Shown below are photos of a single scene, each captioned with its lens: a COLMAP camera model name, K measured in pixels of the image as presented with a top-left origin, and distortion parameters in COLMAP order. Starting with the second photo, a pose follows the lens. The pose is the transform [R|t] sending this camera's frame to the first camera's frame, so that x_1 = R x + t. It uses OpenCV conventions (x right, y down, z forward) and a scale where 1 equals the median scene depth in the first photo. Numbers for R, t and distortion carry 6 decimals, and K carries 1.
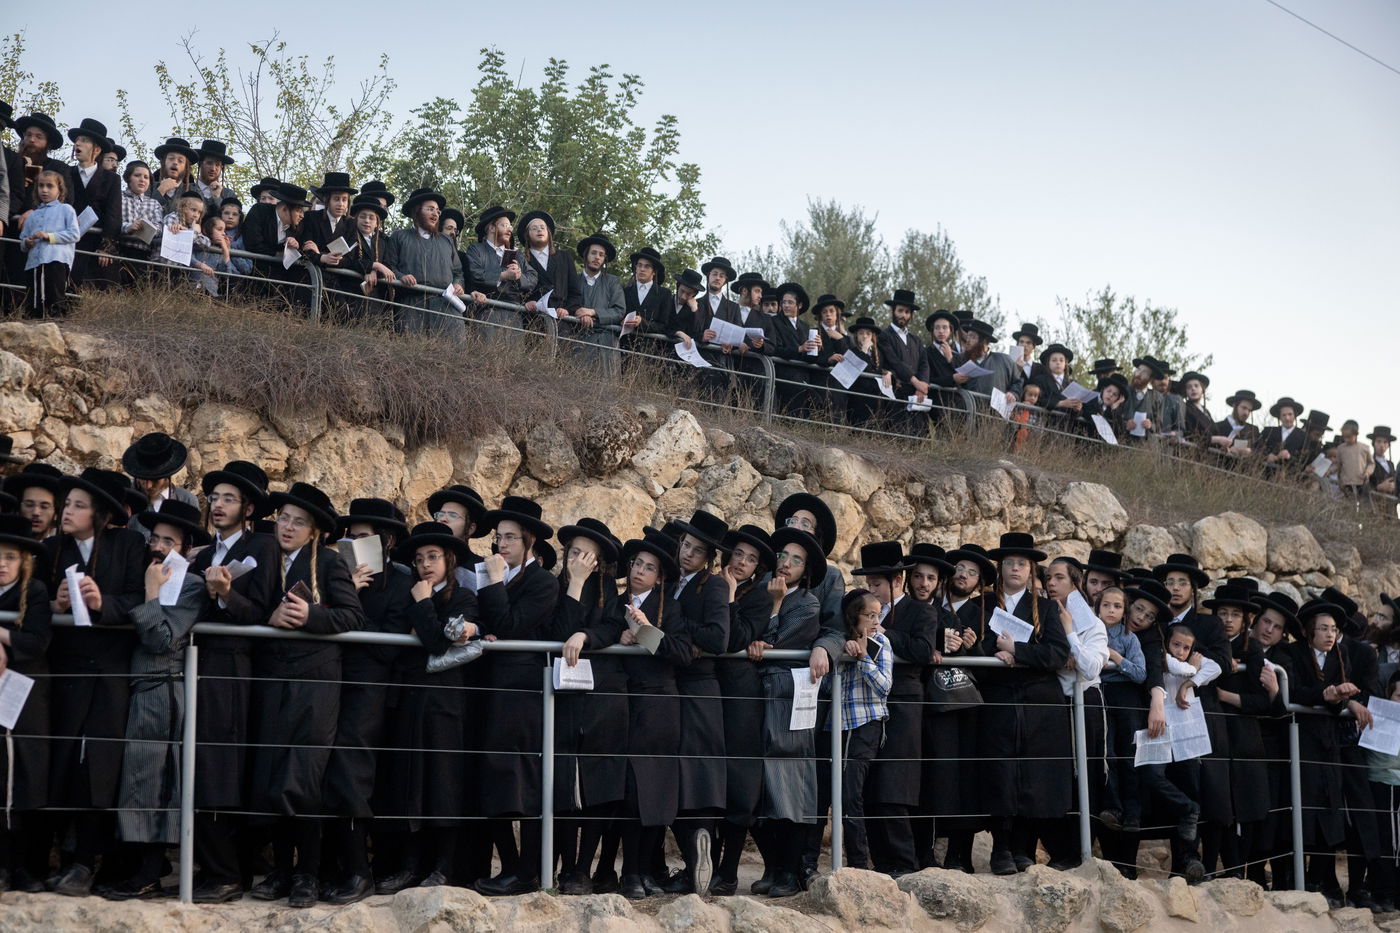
lens RADIAL K [[1914.8, 0, 642.6], [0, 1914.8, 476.3], [0, 0, 1]] dist [0.042230, 0.000000]
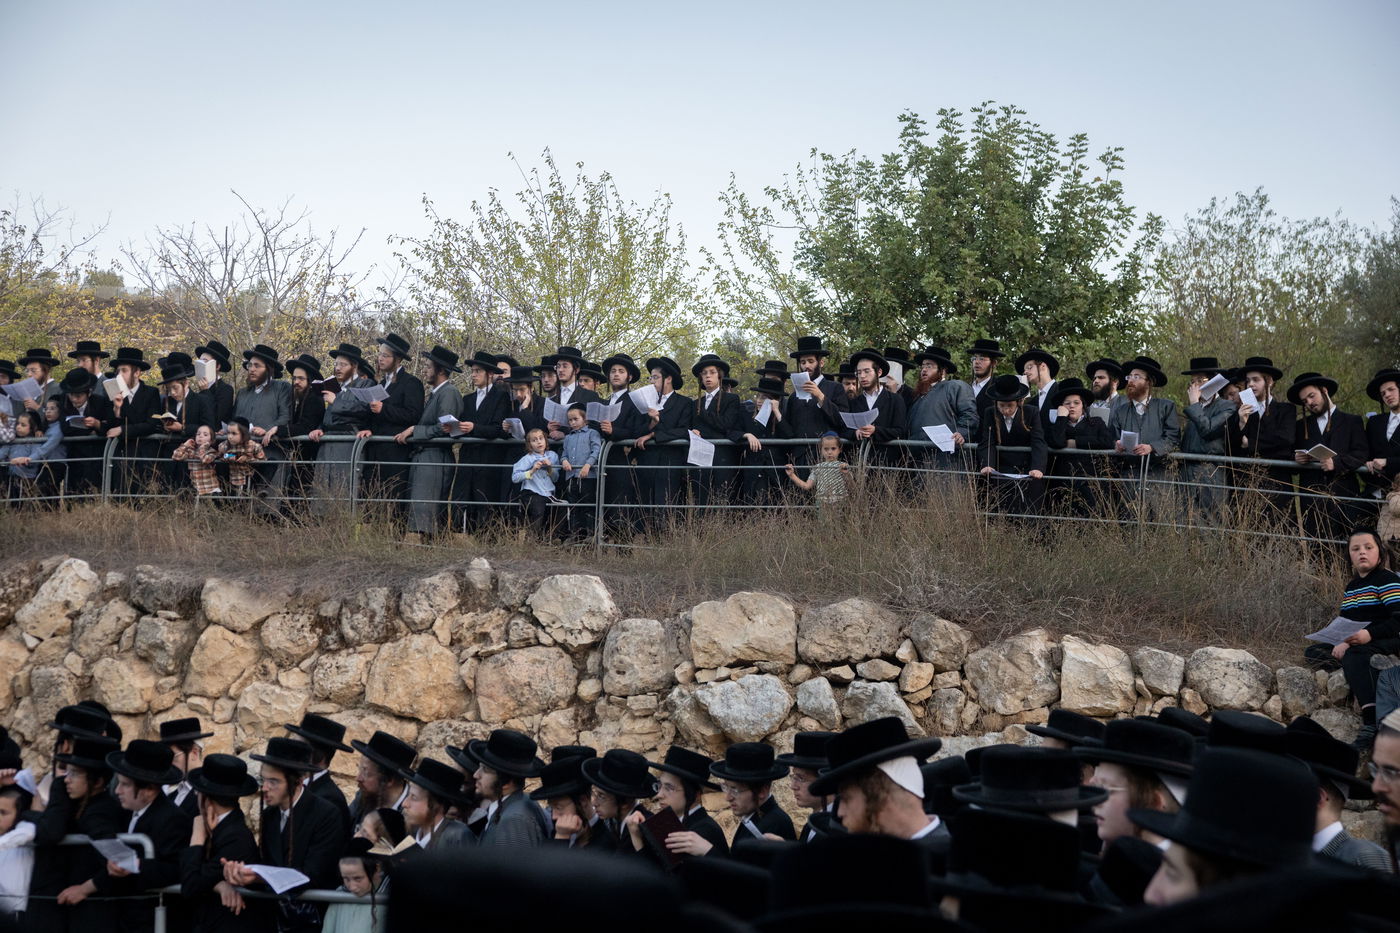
lens RADIAL K [[1814.7, 0, 699.2], [0, 1814.7, 469.5], [0, 0, 1]] dist [0.041679, 0.000000]
pose [[0.748870, -0.121862, -0.651417, 0.853174], [0.110287, 0.992158, -0.058819, 0.011307], [0.653476, -0.027795, 0.756437, 0.465576]]
